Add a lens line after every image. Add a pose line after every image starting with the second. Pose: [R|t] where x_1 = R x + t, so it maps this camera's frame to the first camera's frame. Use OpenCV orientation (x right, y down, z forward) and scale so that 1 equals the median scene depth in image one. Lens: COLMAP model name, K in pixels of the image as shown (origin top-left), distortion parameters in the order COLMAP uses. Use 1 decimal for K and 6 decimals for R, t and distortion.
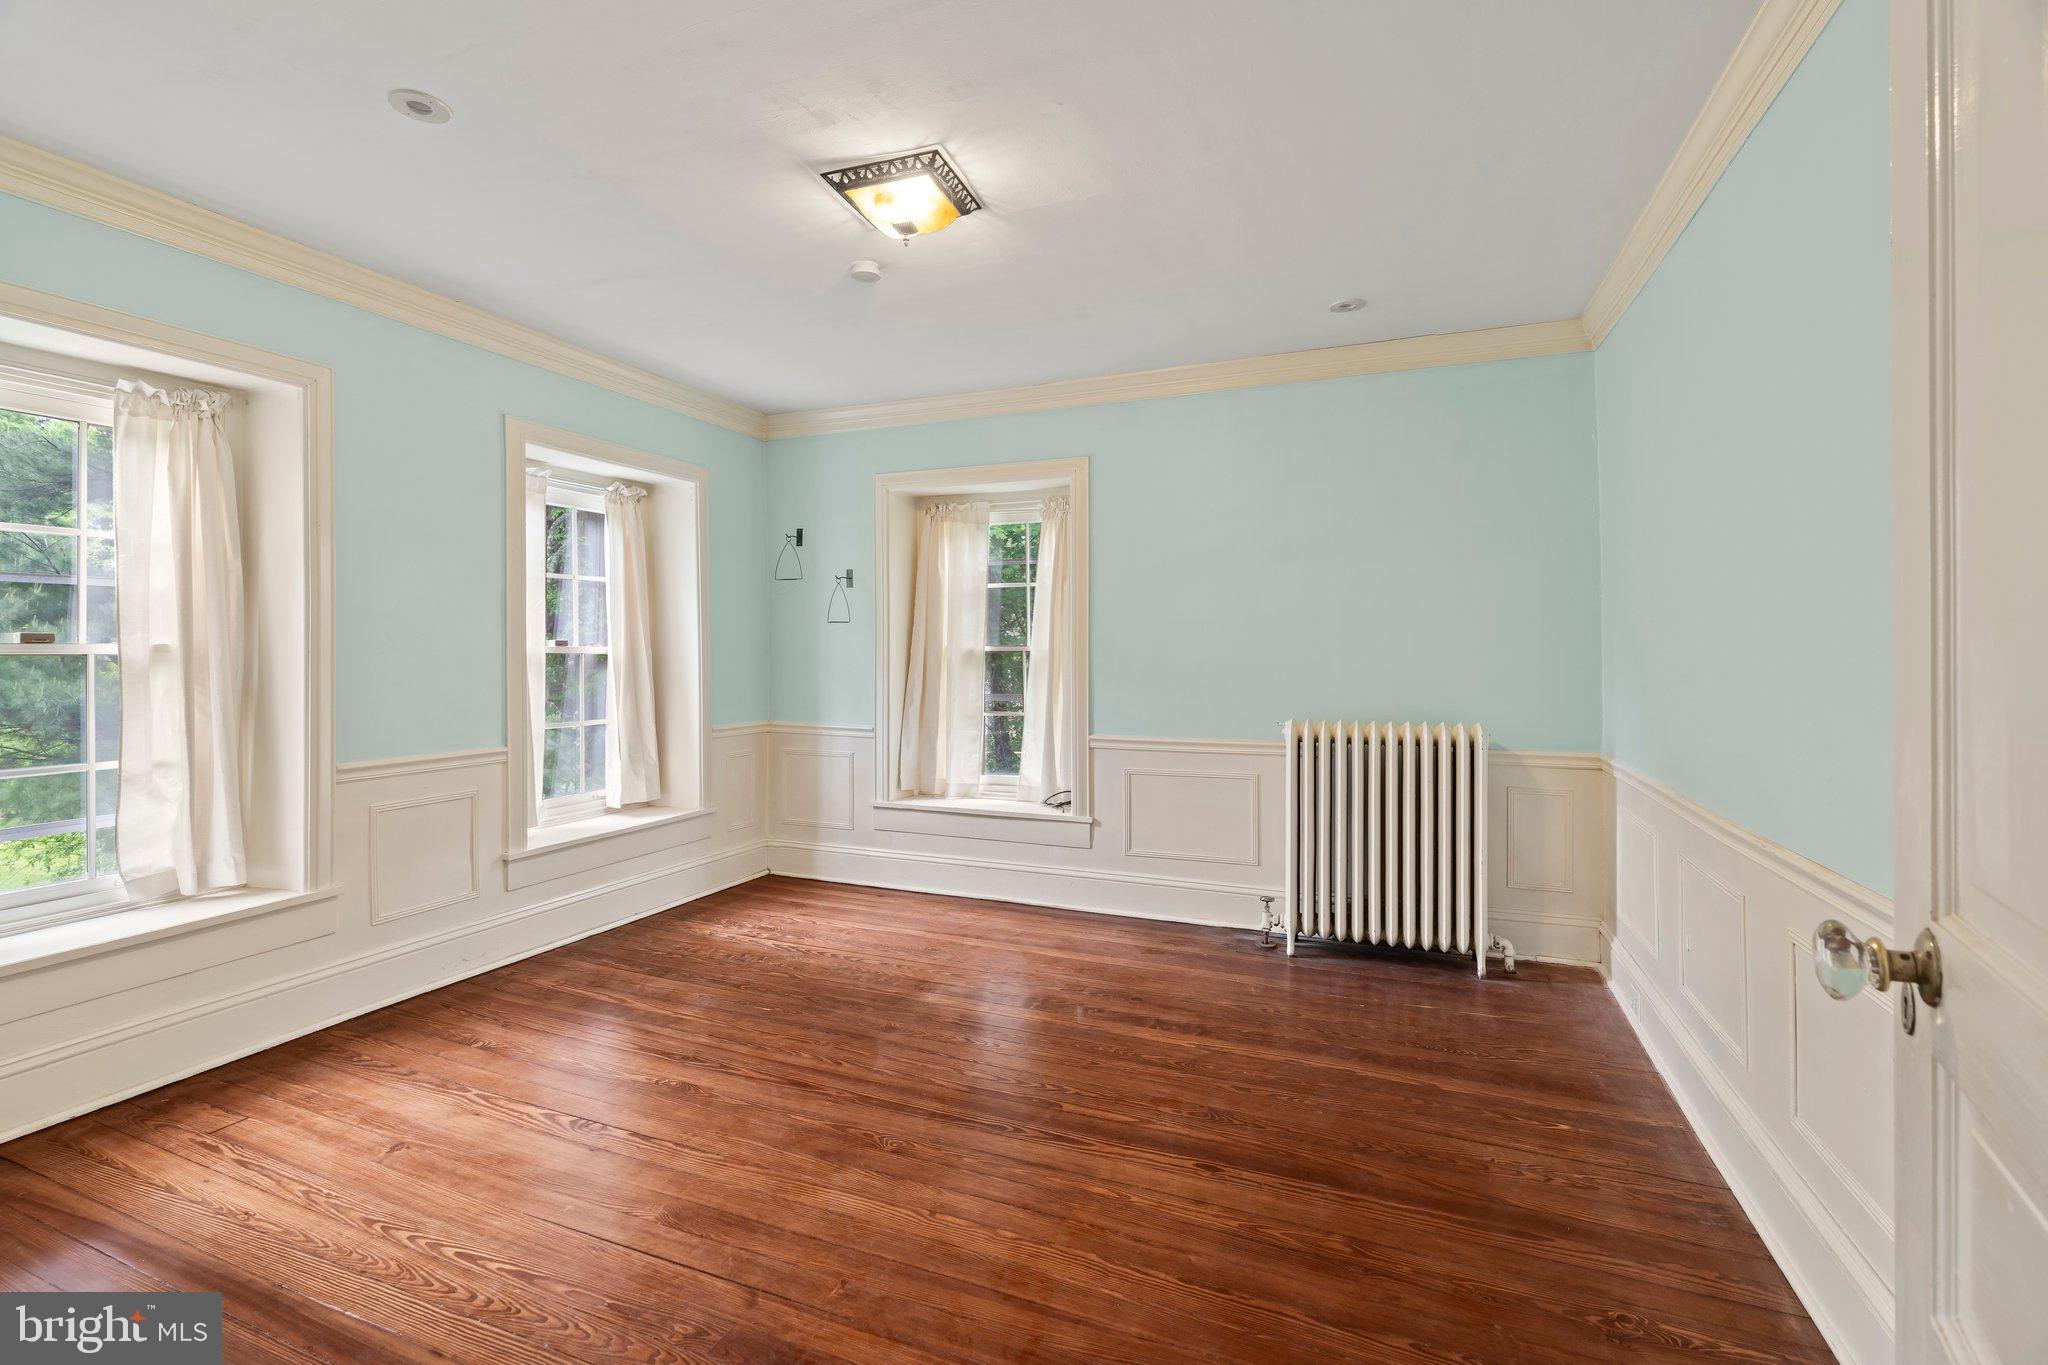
lens RADIAL K [[915.6, 0, 994.4], [0, 915.6, 655.5], [0, 0, 1]] dist [-0.002740, -0.000053]
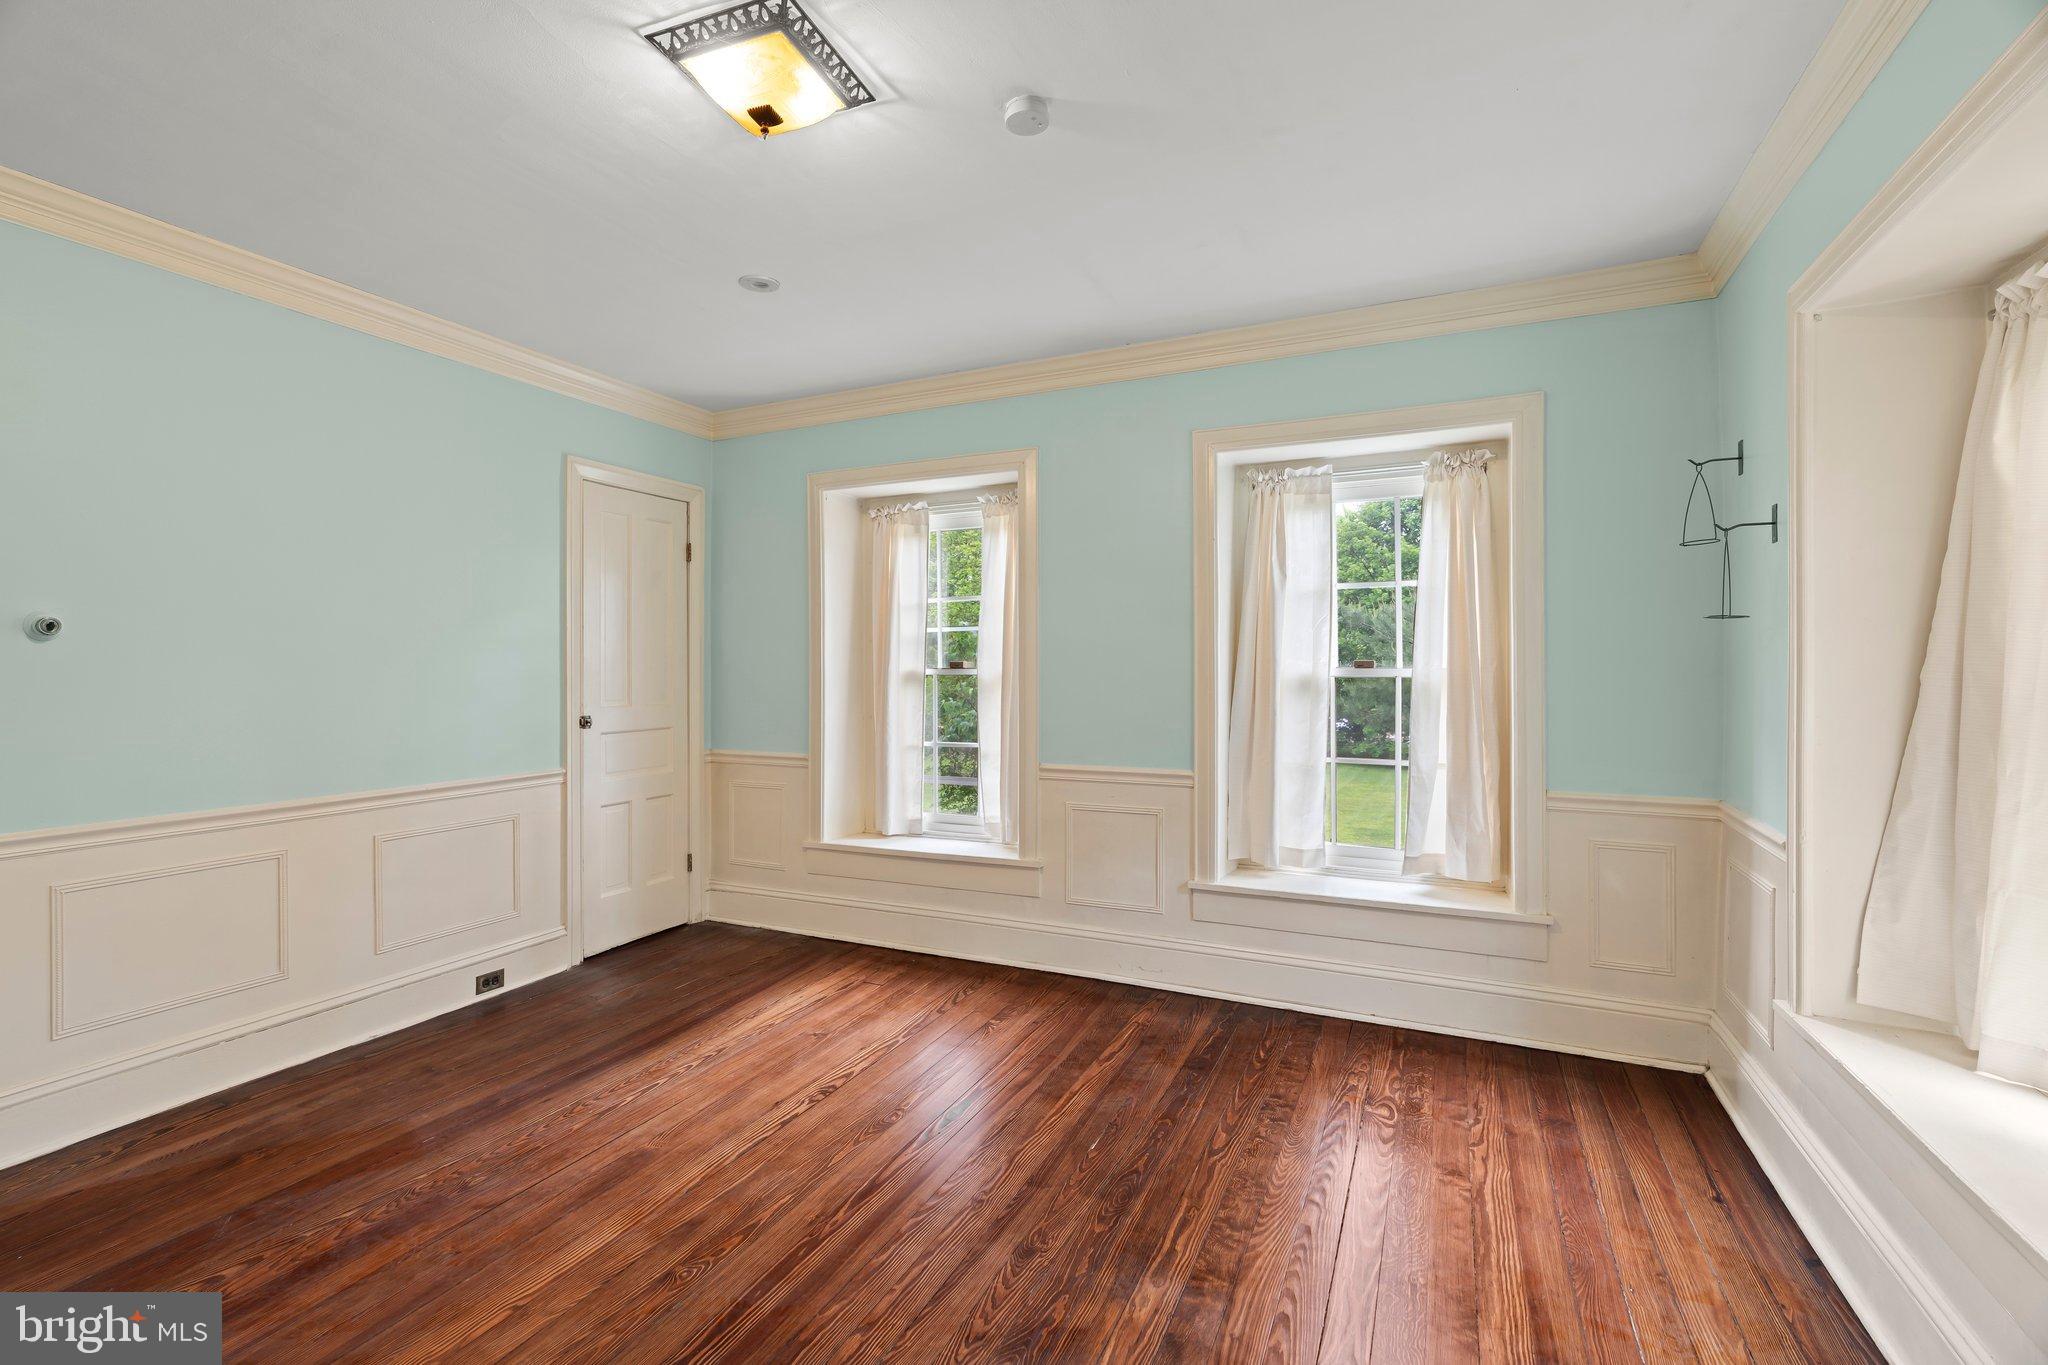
lens RADIAL K [[916.1, 0, 1021.6], [0, 916.1, 676.0], [0, 0, 1]] dist [-0.006853, -0.000084]
pose [[-0.027494, 0.004424, -0.999612, 0.572893], [-0.005531, 0.999974, 0.004578, -0.006904], [0.999607, 0.005655, -0.027469, 1.081701]]
